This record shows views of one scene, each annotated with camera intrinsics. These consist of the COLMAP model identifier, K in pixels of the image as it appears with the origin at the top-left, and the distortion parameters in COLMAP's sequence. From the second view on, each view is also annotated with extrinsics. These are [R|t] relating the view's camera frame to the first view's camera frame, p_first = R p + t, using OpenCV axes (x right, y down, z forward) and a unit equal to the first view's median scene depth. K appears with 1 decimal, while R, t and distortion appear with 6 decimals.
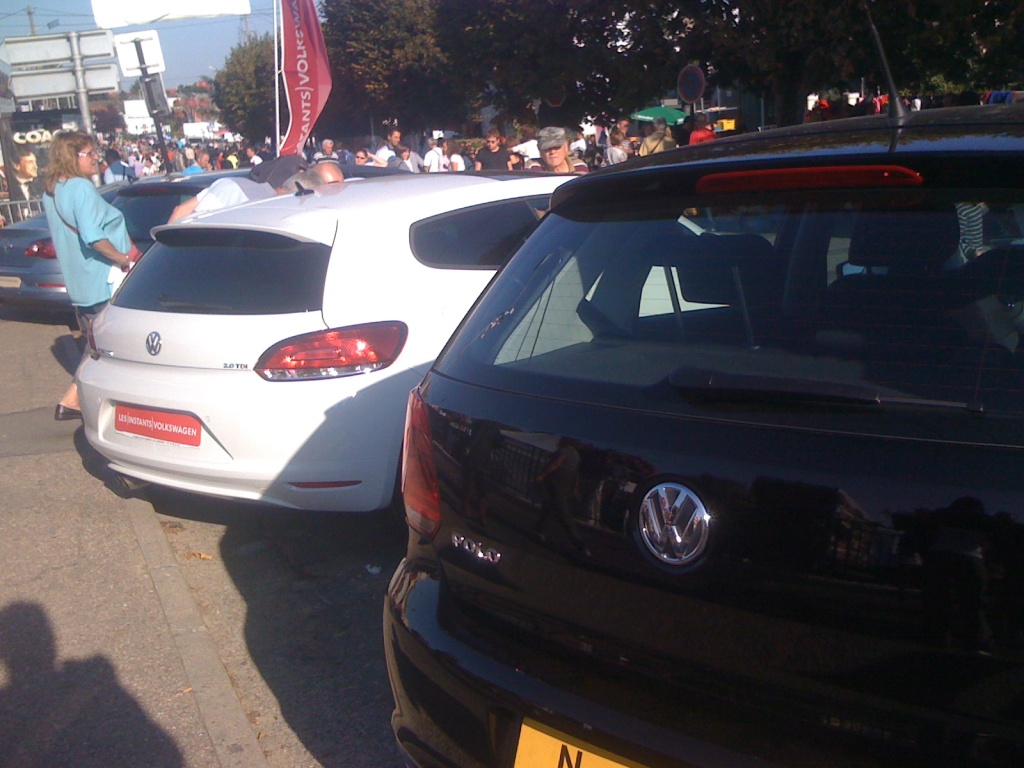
lens RADIAL K [[1090.2, 0, 512.0], [0, 1090.2, 384.0], [0, 0, 1]] dist [0.014983, -0.221803]
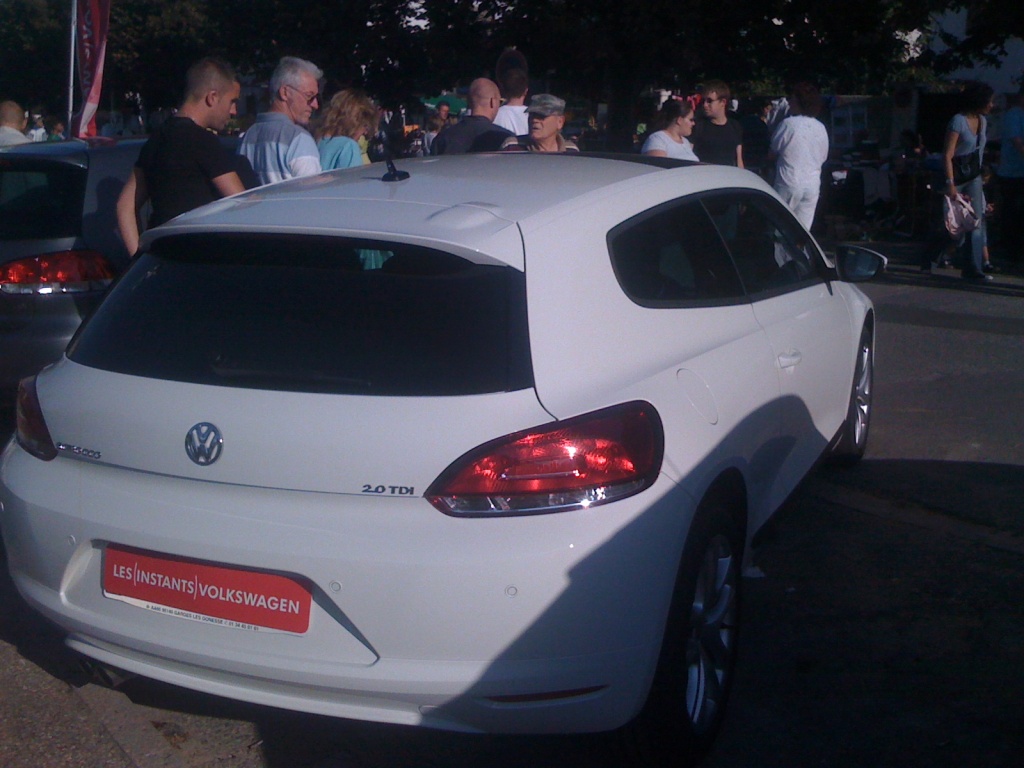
lens RADIAL K [[1090.2, 0, 512.0], [0, 1090.2, 384.0], [0, 0, 1]] dist [0.014983, -0.221803]
pose [[0.969348, -0.005246, 0.245634, -0.297579], [0.003082, 0.999953, 0.009193, -0.067811], [-0.245671, -0.008155, 0.969319, 0.412584]]
